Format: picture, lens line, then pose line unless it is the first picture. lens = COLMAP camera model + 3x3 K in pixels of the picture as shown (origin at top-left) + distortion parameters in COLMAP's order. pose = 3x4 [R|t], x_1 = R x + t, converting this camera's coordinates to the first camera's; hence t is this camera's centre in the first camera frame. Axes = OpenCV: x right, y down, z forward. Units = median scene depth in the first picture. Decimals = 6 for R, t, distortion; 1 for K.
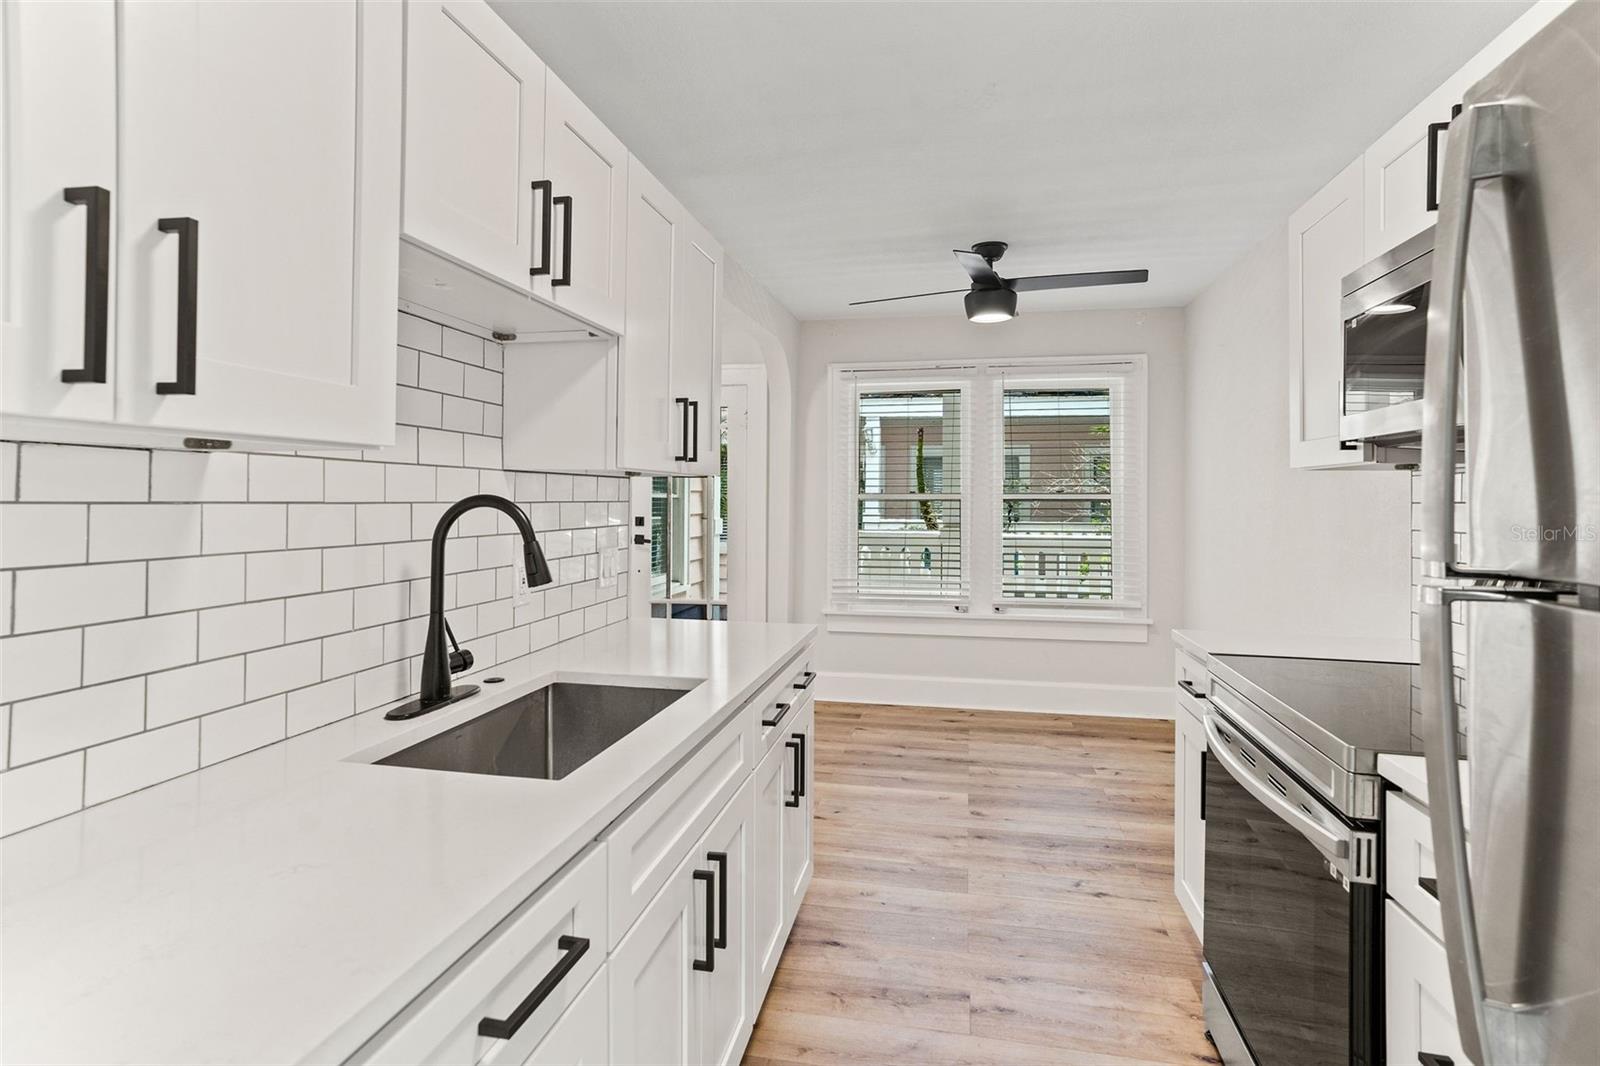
lens RADIAL K [[806.5, 0, 791.2], [0, 806.5, 508.9], [0, 0, 1]] dist [-0.048601, 0.035625]
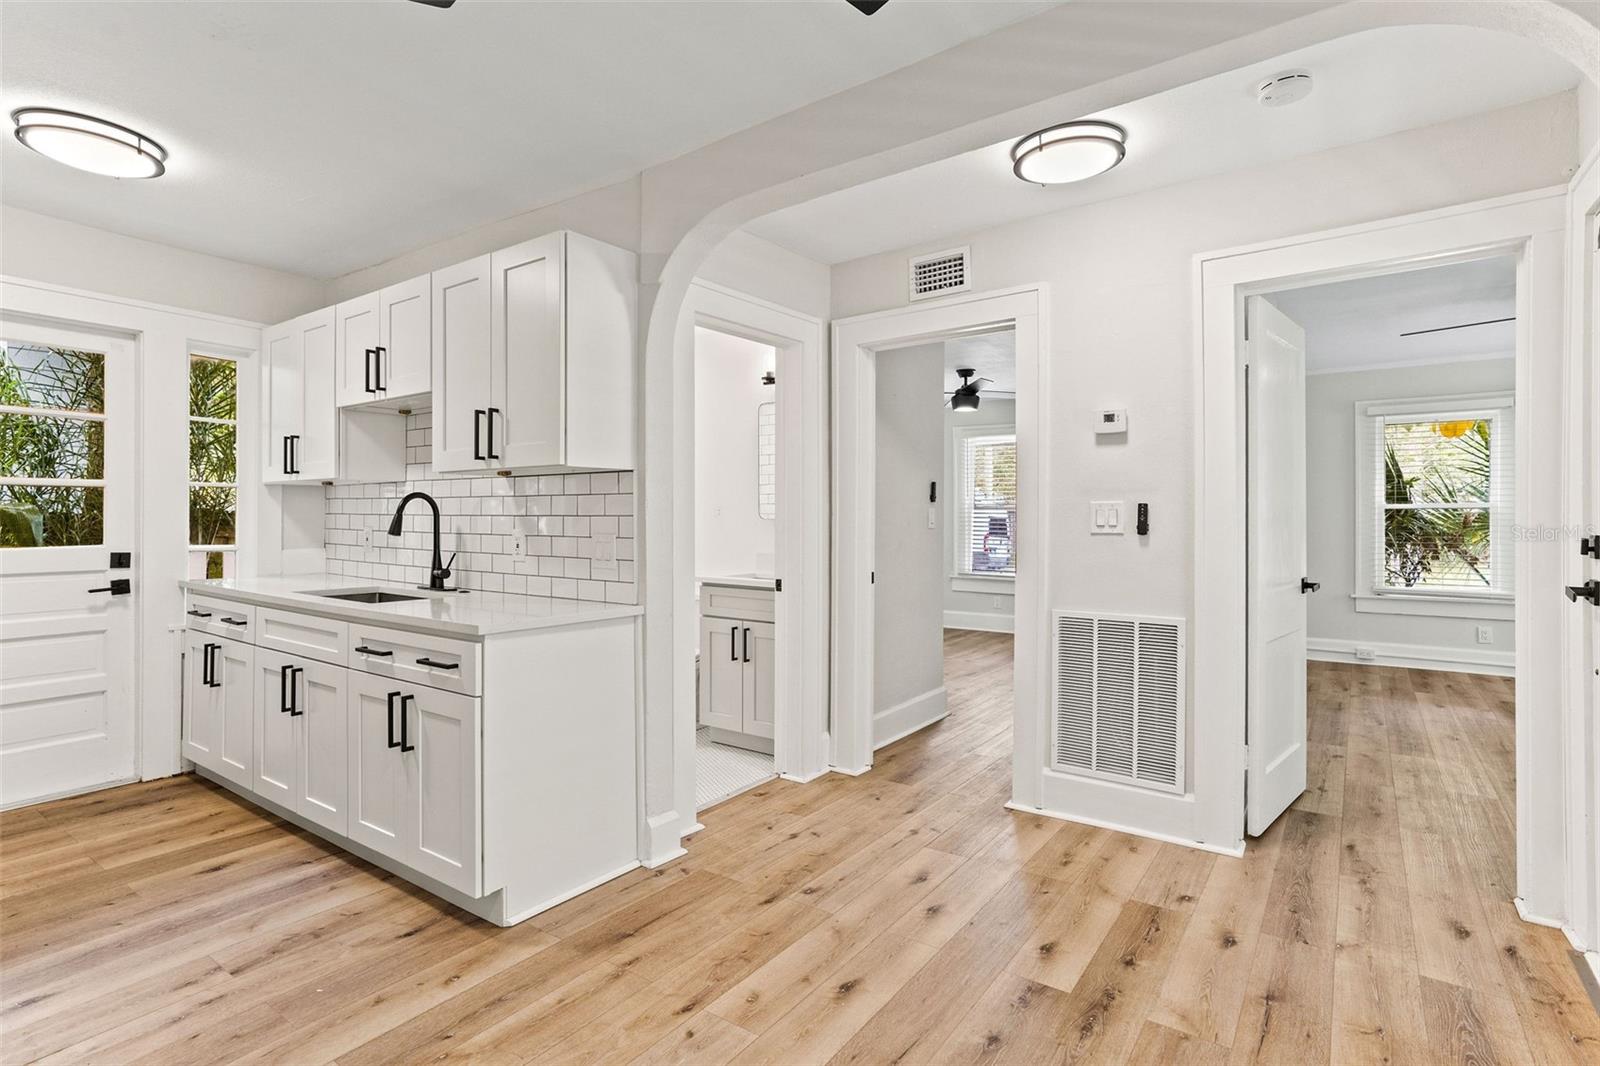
lens RADIAL K [[806.5, 0, 791.2], [0, 806.5, 508.9], [0, 0, 1]] dist [-0.048601, 0.035625]
pose [[-0.400381, -0.015213, -0.916222, 0.524570], [-0.018590, 0.999791, -0.008477, 0.011476], [0.916160, 0.013638, -0.400581, 1.231755]]
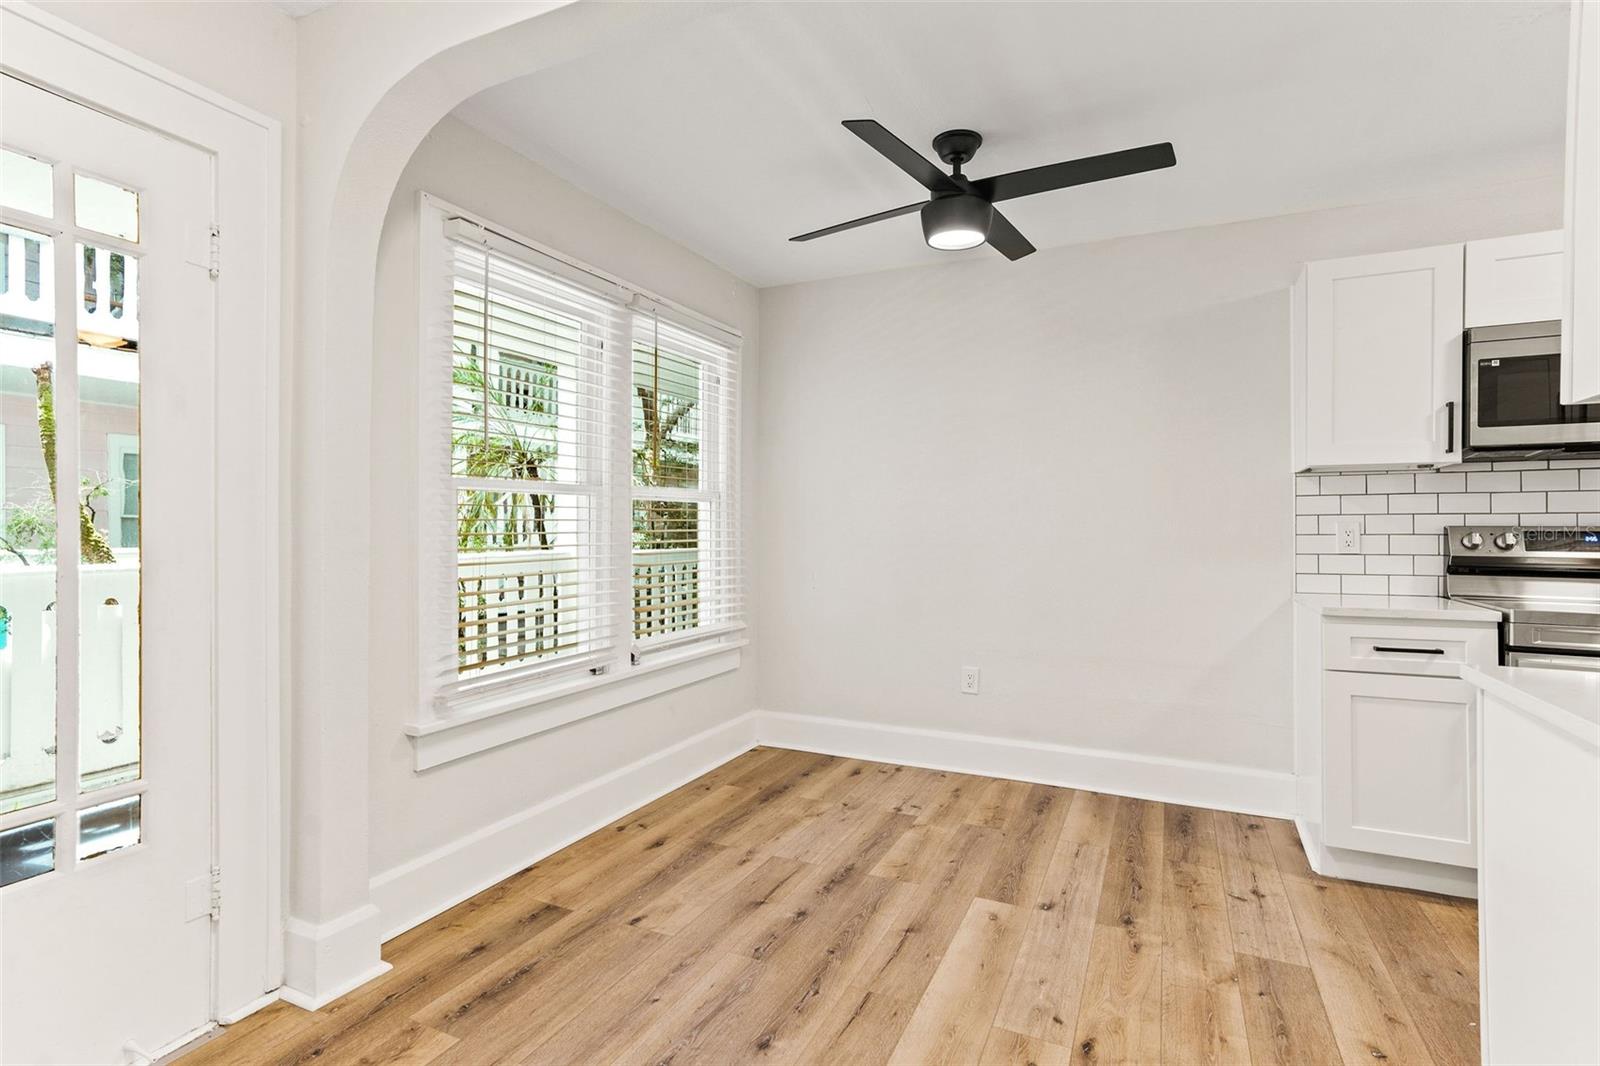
lens RADIAL K [[783.8, 0, 800.0], [0, 783.8, 533.0], [0, 0, 1]] dist [-0.035797, 0.033148]
pose [[0.227591, -0.010946, 0.973695, -0.501892], [0.015452, 0.999852, 0.007628, 0.020395], [-0.973634, 0.013309, 0.227726, 1.005800]]
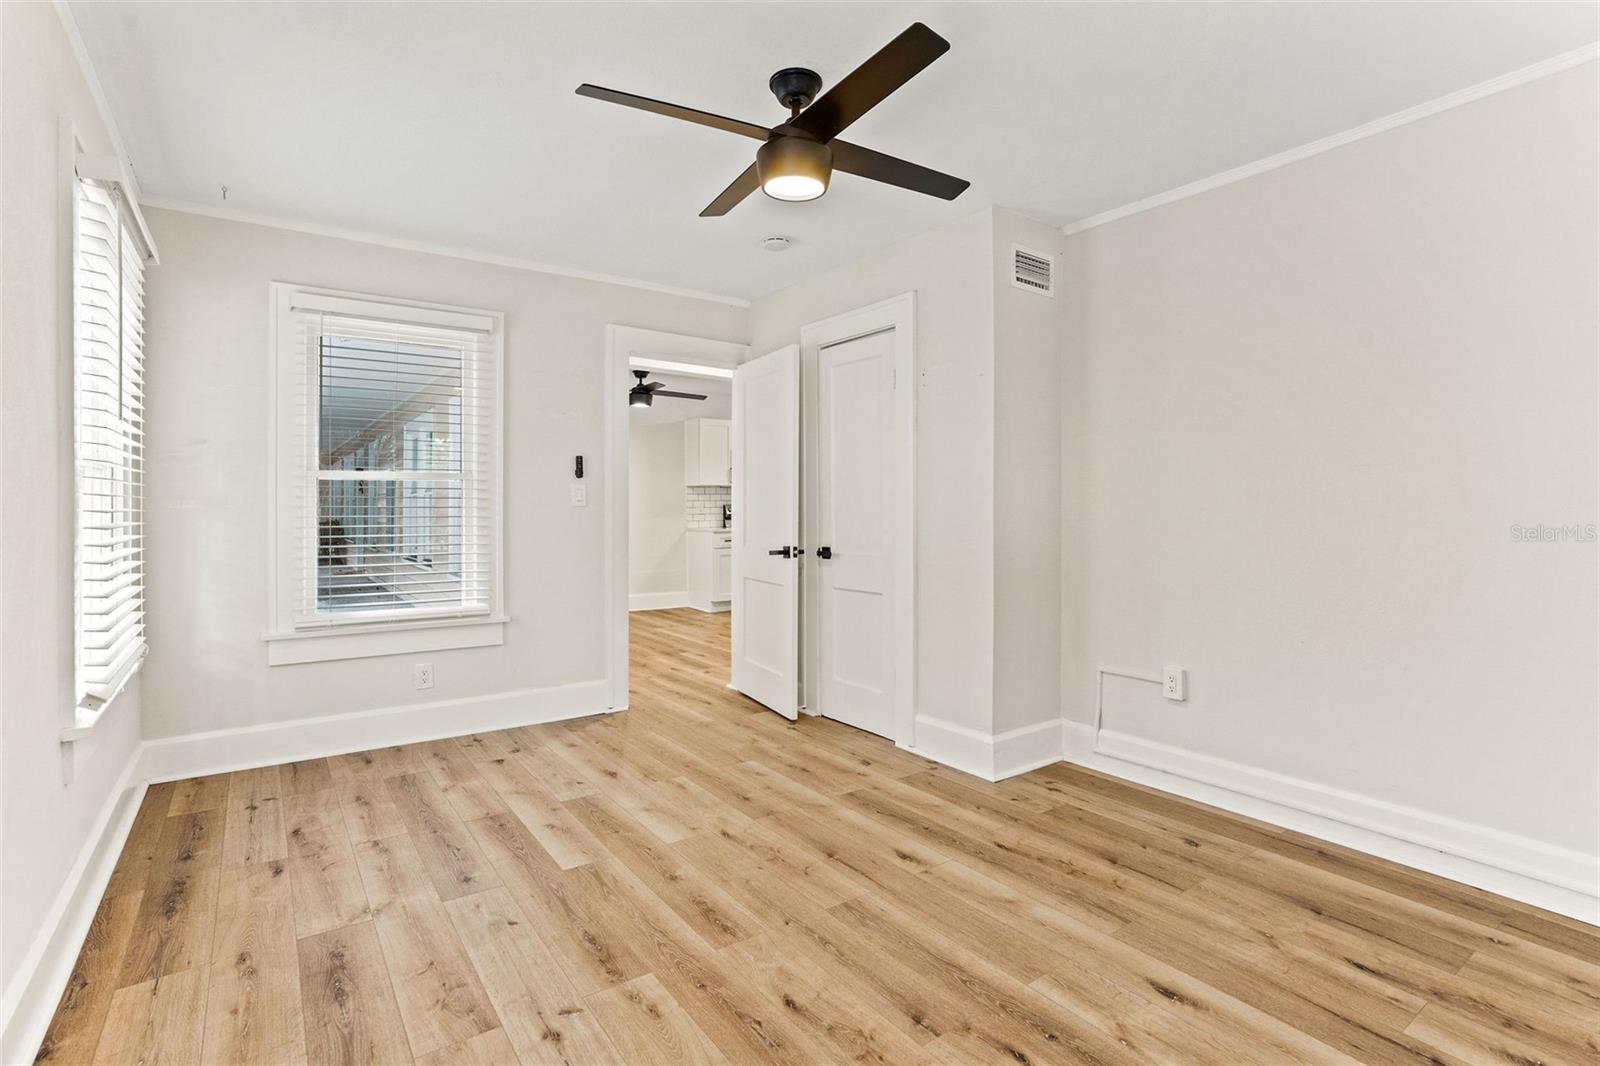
lens RADIAL K [[781.3, 0, 795.2], [0, 781.3, 517.1], [0, 0, 1]] dist [-0.053445, 0.030042]
pose [[-0.734621, -0.017517, 0.678252, -1.530298], [0.001452, 0.999624, 0.027390, -0.001741], [-0.678477, 0.021106, -0.734319, 2.323679]]
